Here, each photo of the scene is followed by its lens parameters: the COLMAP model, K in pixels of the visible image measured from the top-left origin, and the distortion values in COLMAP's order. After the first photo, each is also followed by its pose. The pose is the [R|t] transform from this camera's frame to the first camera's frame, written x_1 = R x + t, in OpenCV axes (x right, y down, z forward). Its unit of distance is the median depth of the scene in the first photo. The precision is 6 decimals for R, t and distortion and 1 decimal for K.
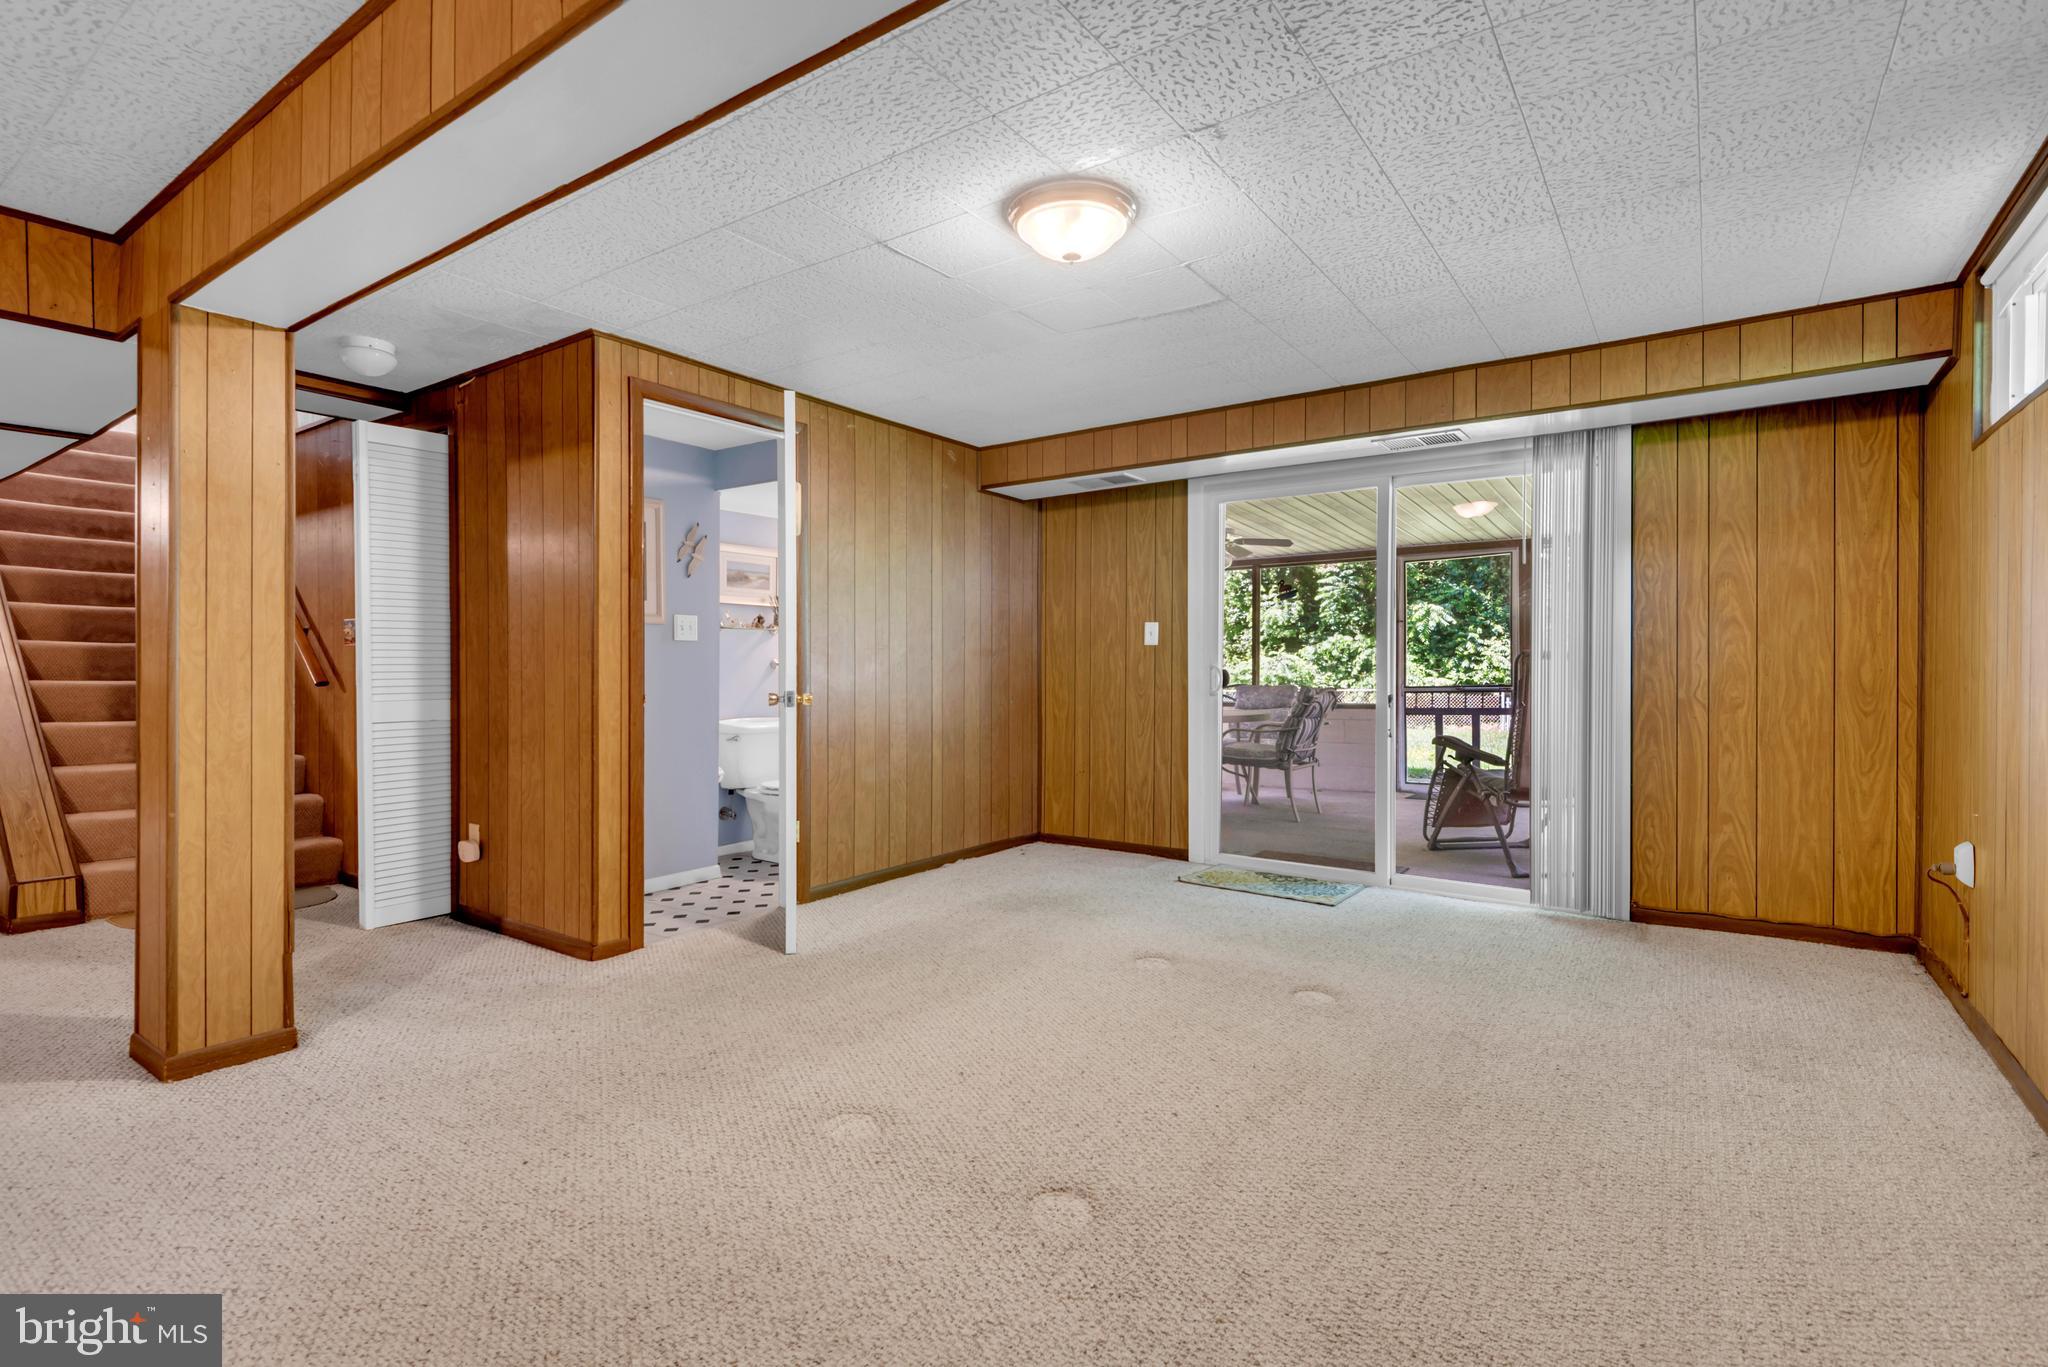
lens RADIAL K [[920.0, 0, 1024.4], [0, 920.0, 667.3], [0, 0, 1]] dist [0.041376, -0.024646]
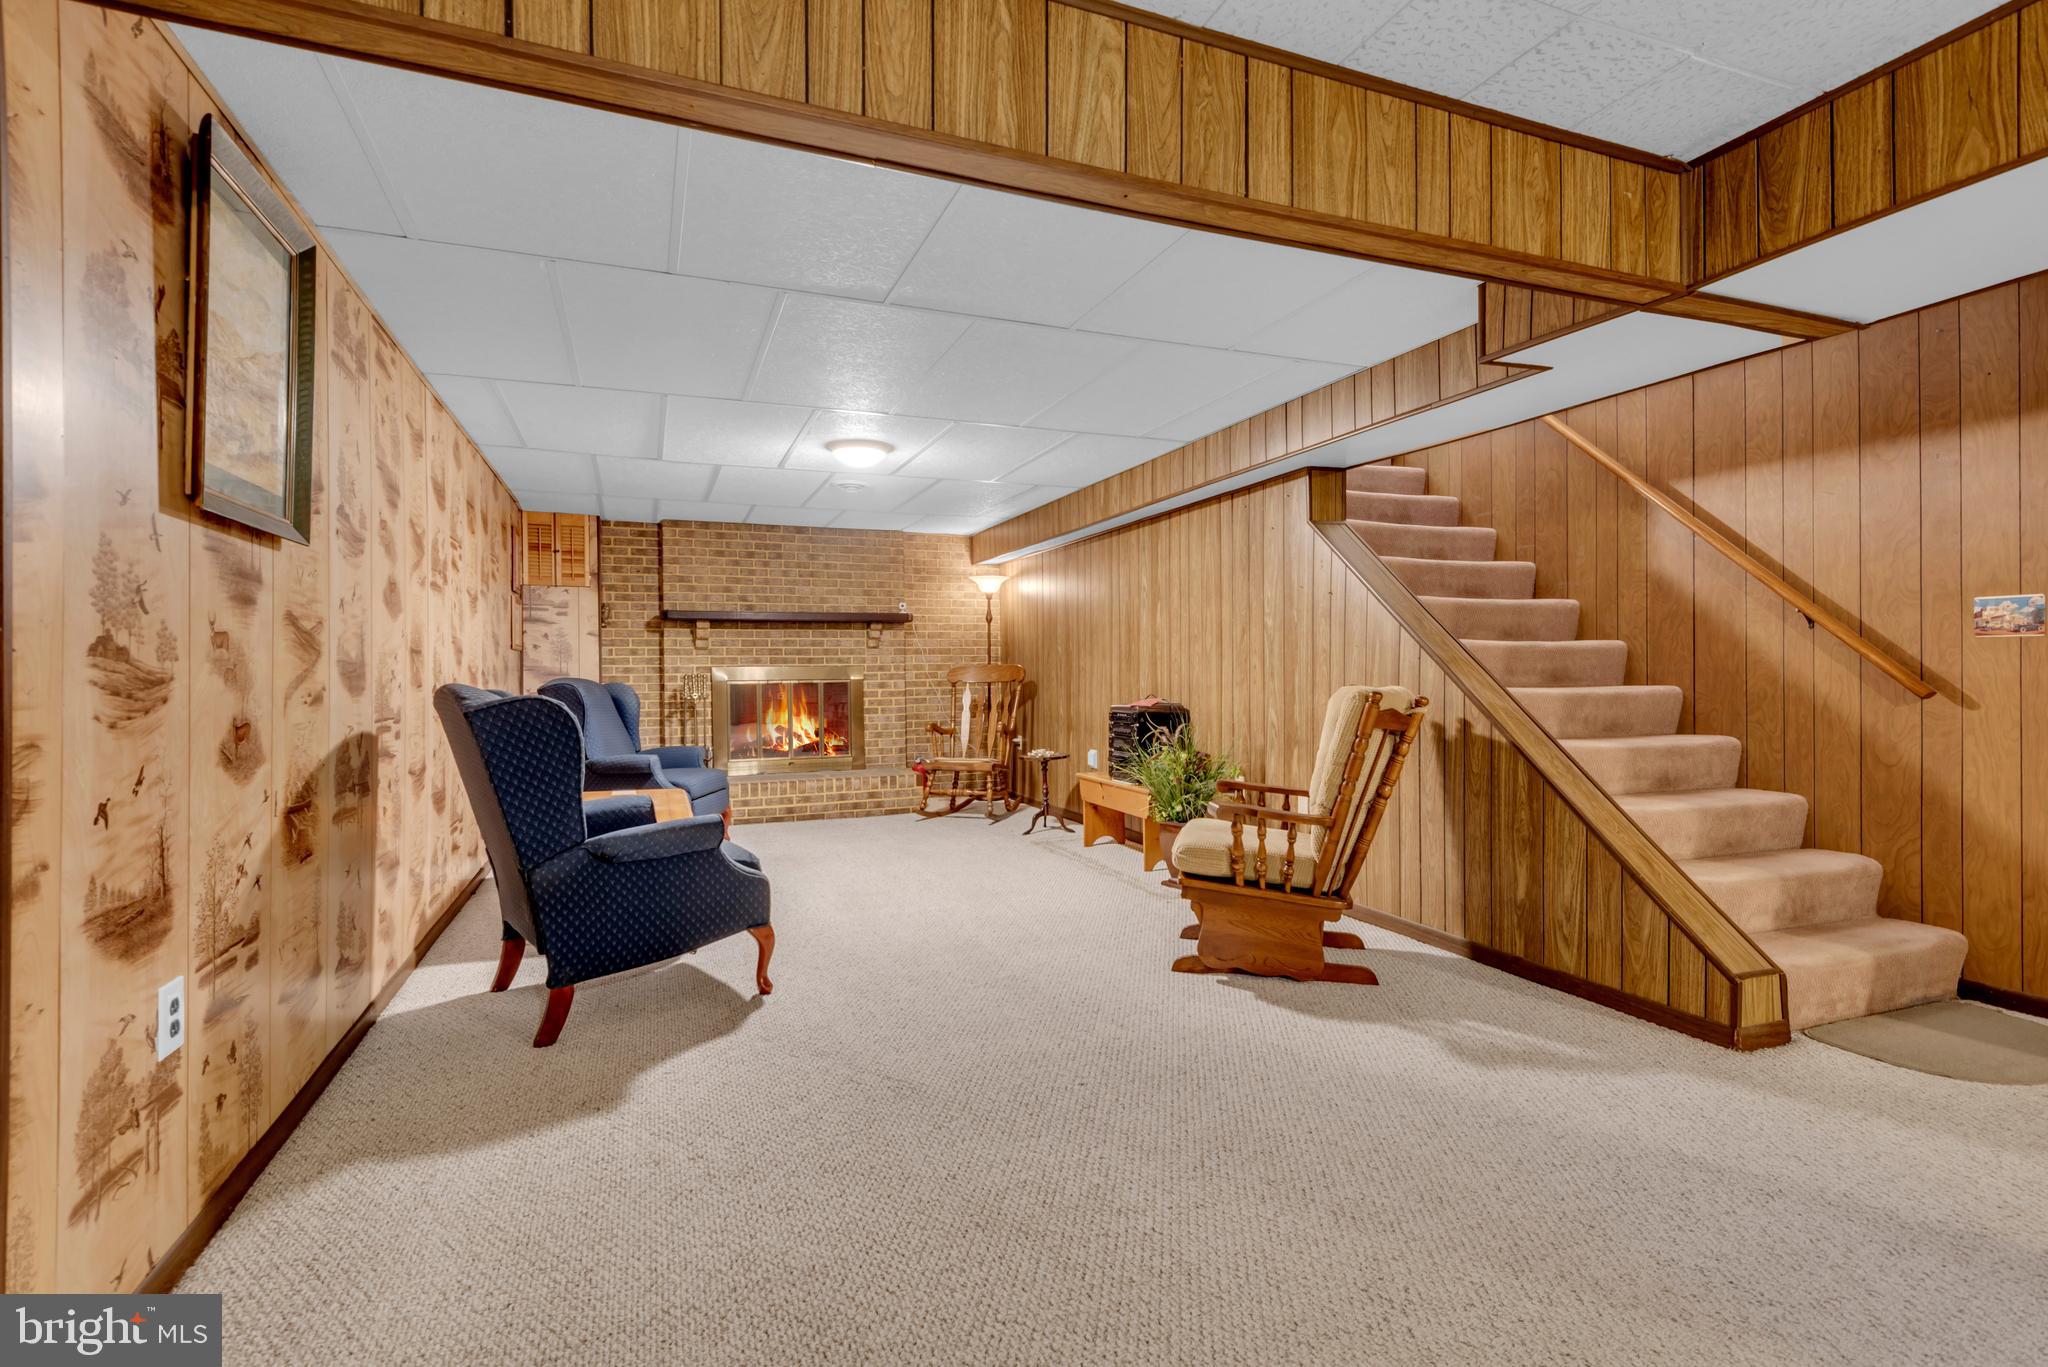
lens RADIAL K [[920.0, 0, 1024.4], [0, 920.0, 667.3], [0, 0, 1]] dist [0.041376, -0.024646]
pose [[0.821320, -0.002550, -0.570462, -0.898238], [0.000999, 0.999995, -0.003031, -0.001384], [0.570467, 0.001920, 0.821318, 0.098007]]
